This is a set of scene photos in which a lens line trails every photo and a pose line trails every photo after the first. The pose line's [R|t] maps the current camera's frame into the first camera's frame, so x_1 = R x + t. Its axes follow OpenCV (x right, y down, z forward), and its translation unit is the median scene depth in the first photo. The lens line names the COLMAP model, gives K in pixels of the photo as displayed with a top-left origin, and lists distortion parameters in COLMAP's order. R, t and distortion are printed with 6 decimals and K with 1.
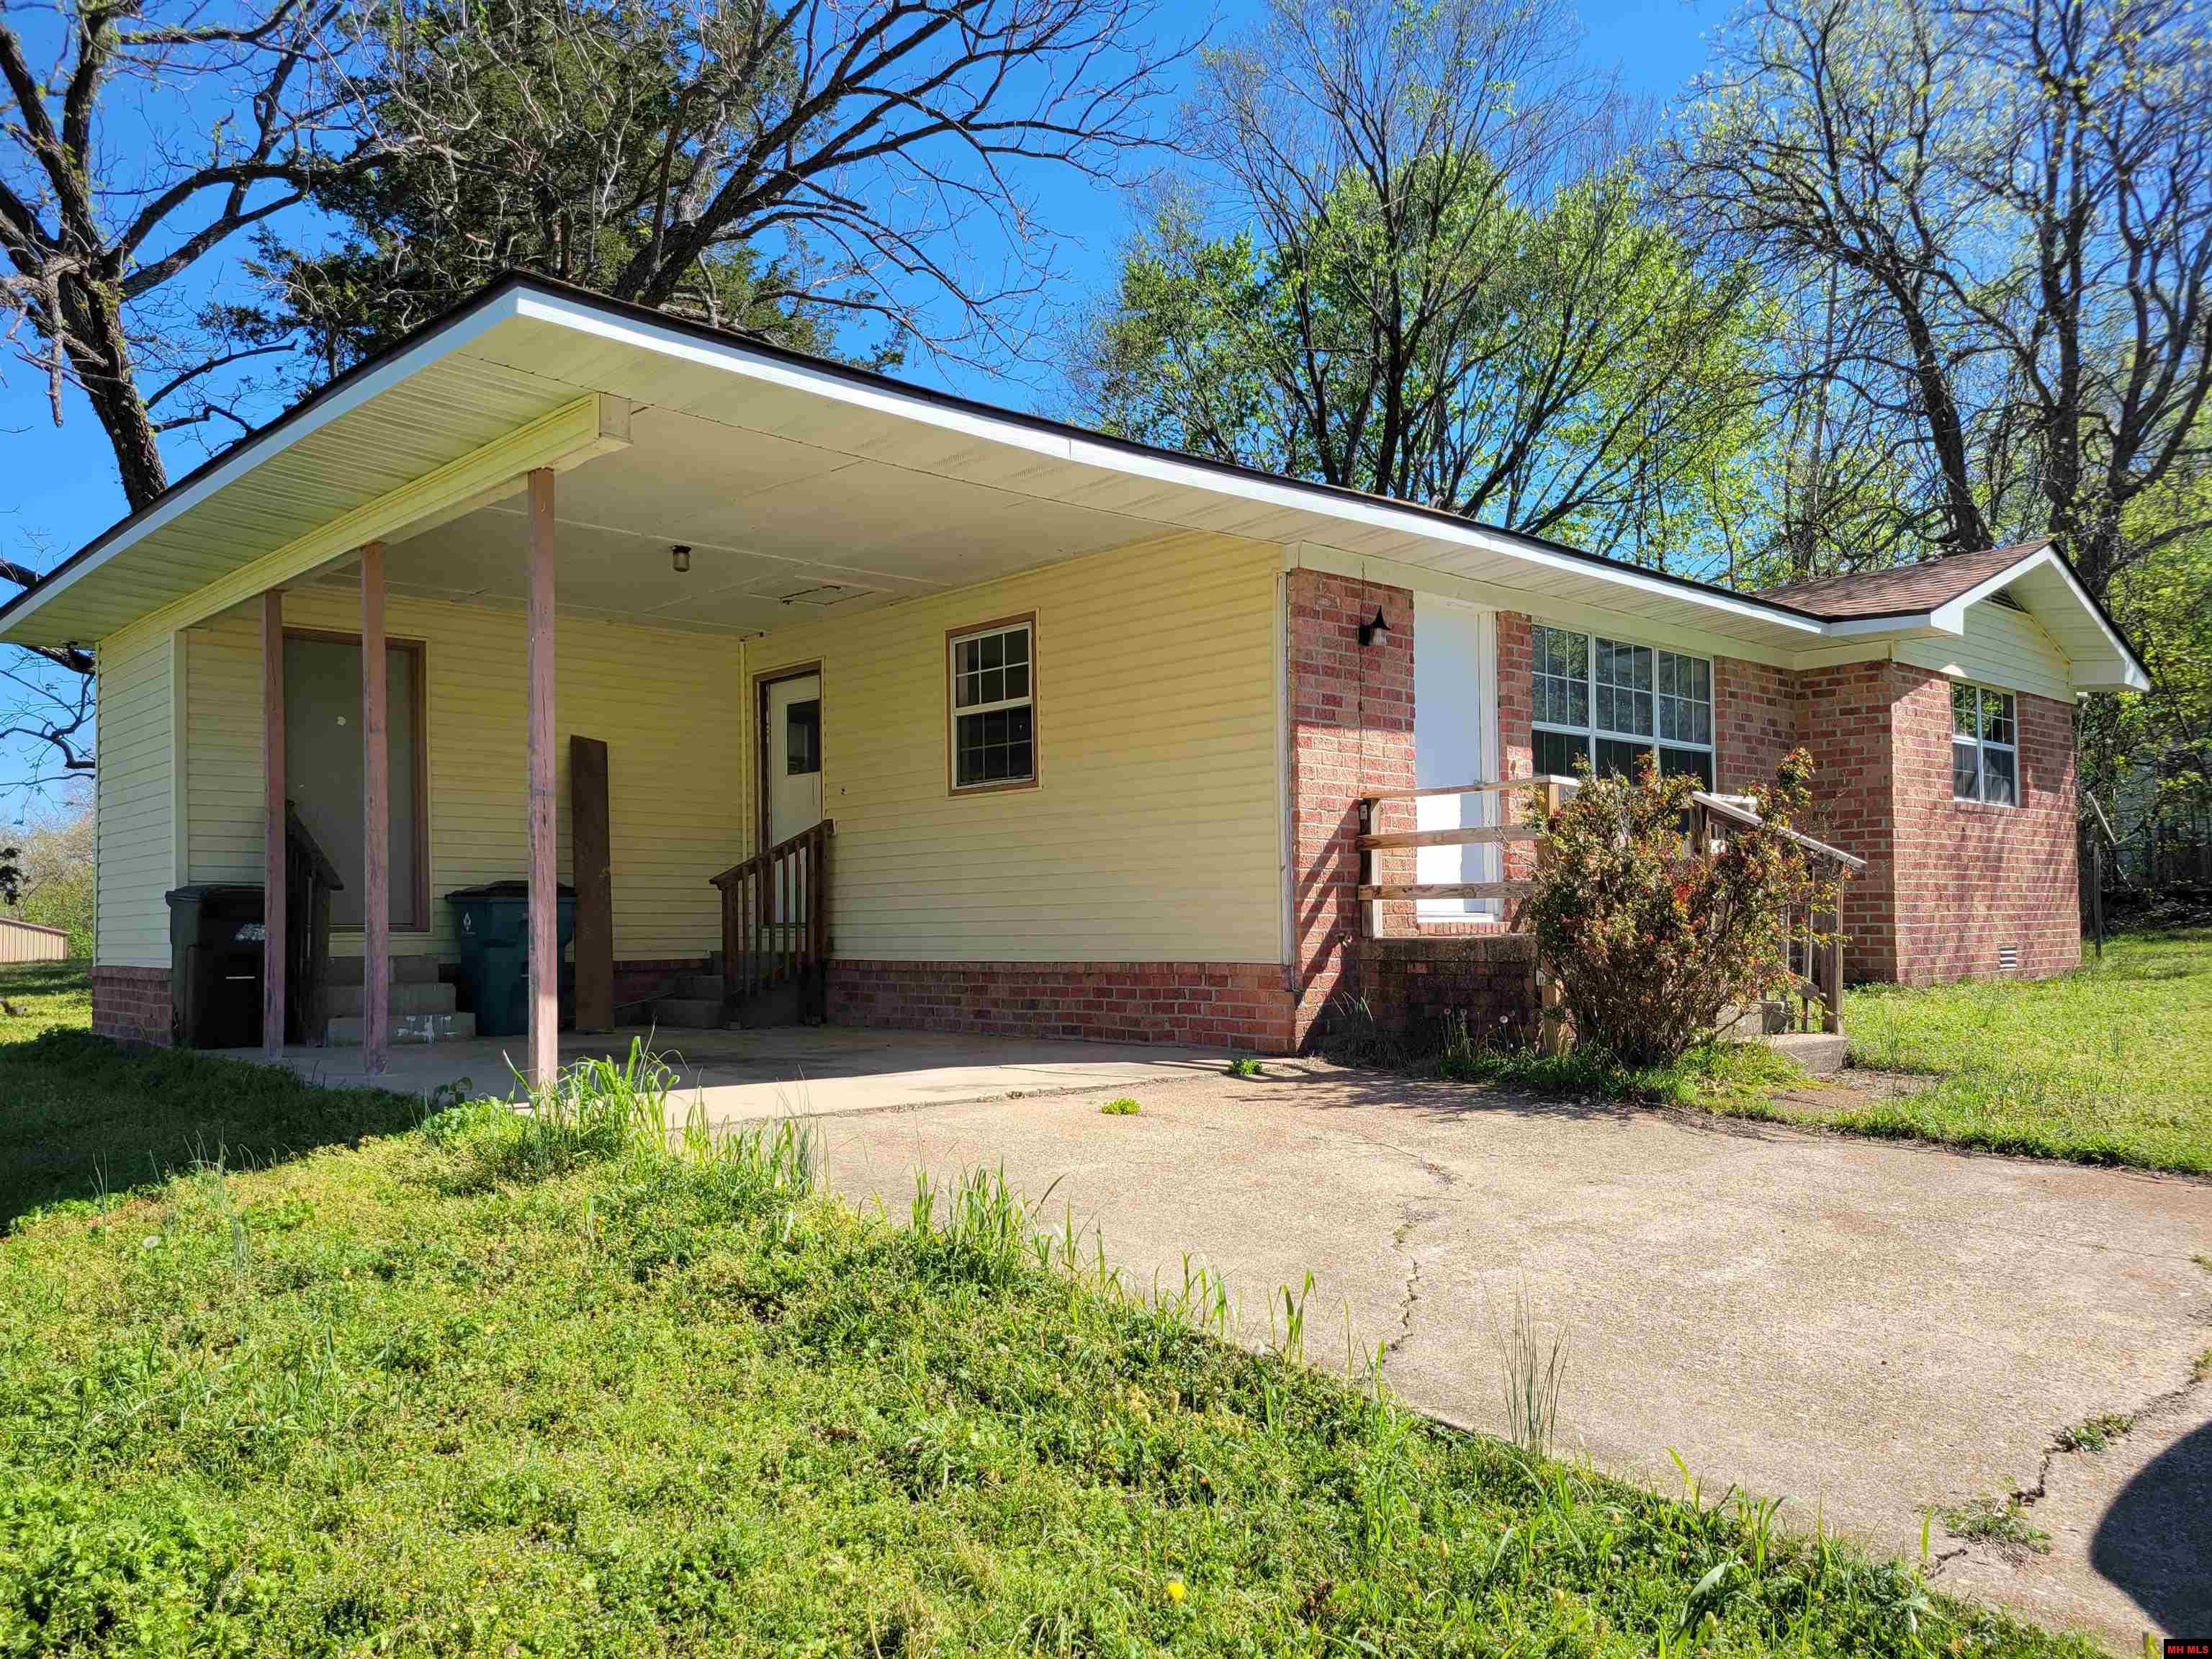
lens RADIAL K [[1679.9, 0, 1106.0], [0, 1679.9, 829.5], [0, 0, 1]] dist [-0.000940, -0.000517]
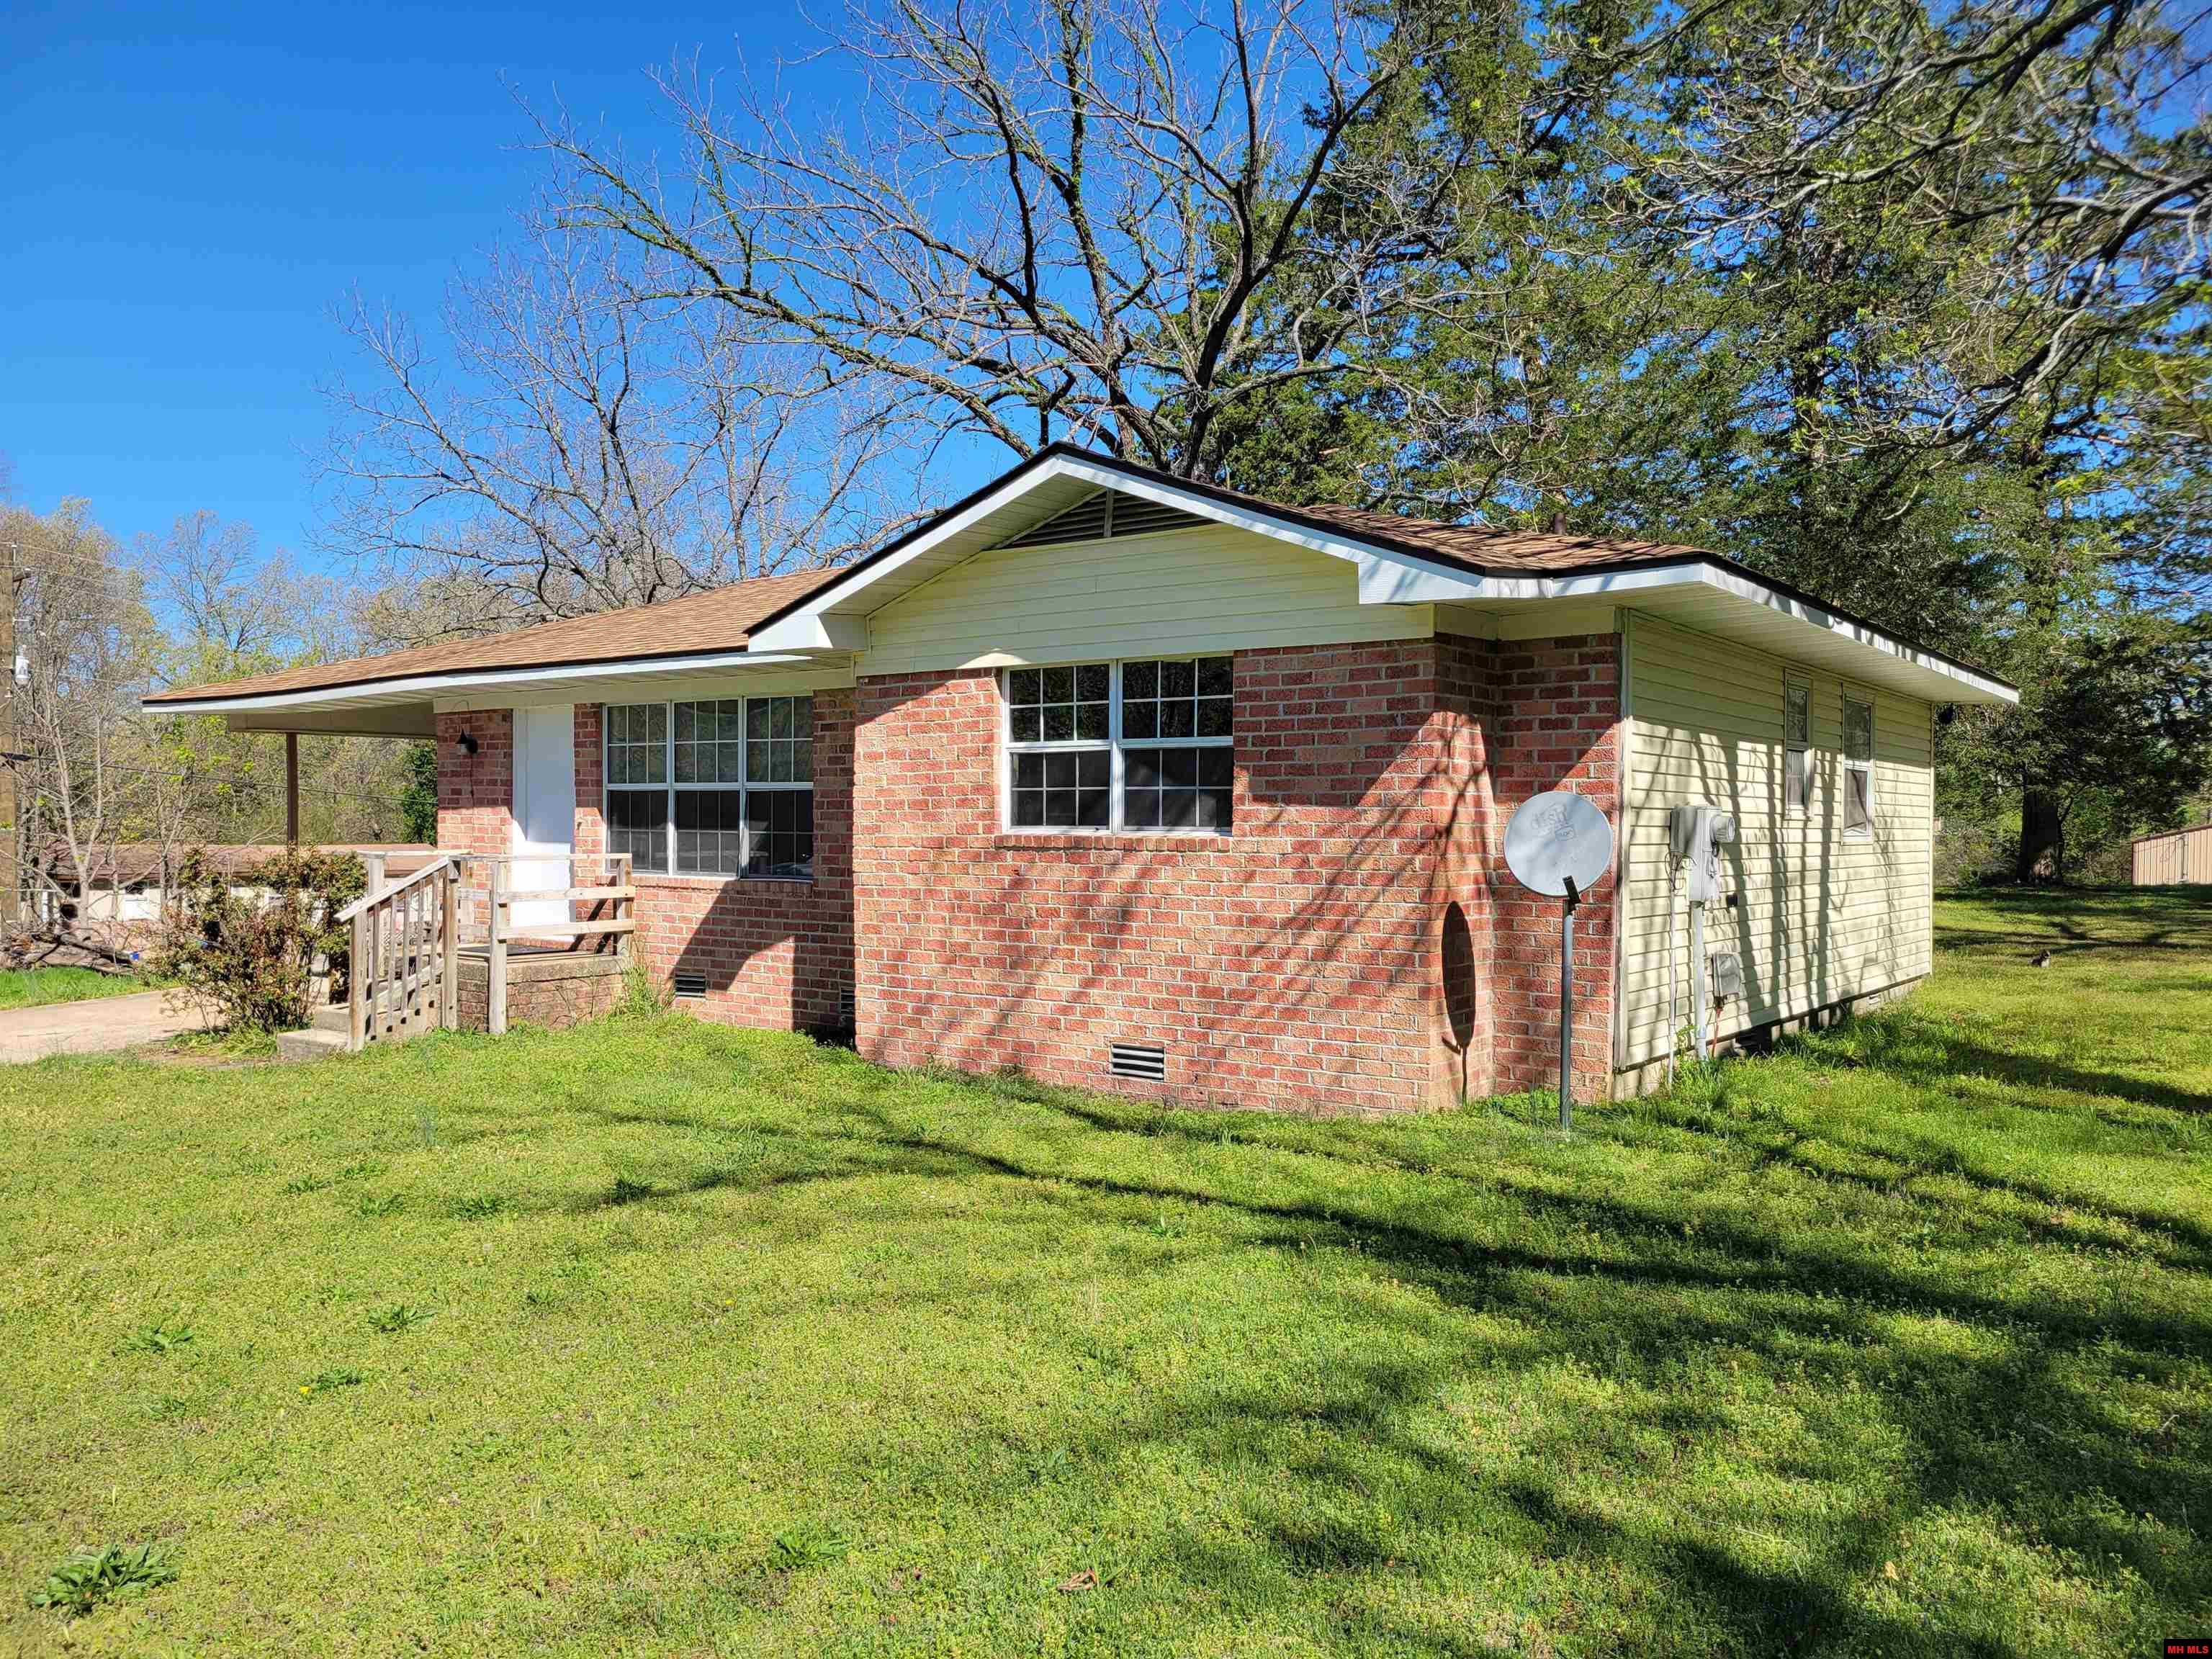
lens RADIAL K [[1679.9, 0, 1106.0], [0, 1679.9, 829.5], [0, 0, 1]] dist [-0.000940, -0.000517]
pose [[0.191323, 0.028050, -0.981126, 1.519771], [0.062279, 0.997230, 0.040655, -0.057756], [0.979549, -0.068882, 0.189046, 1.099708]]
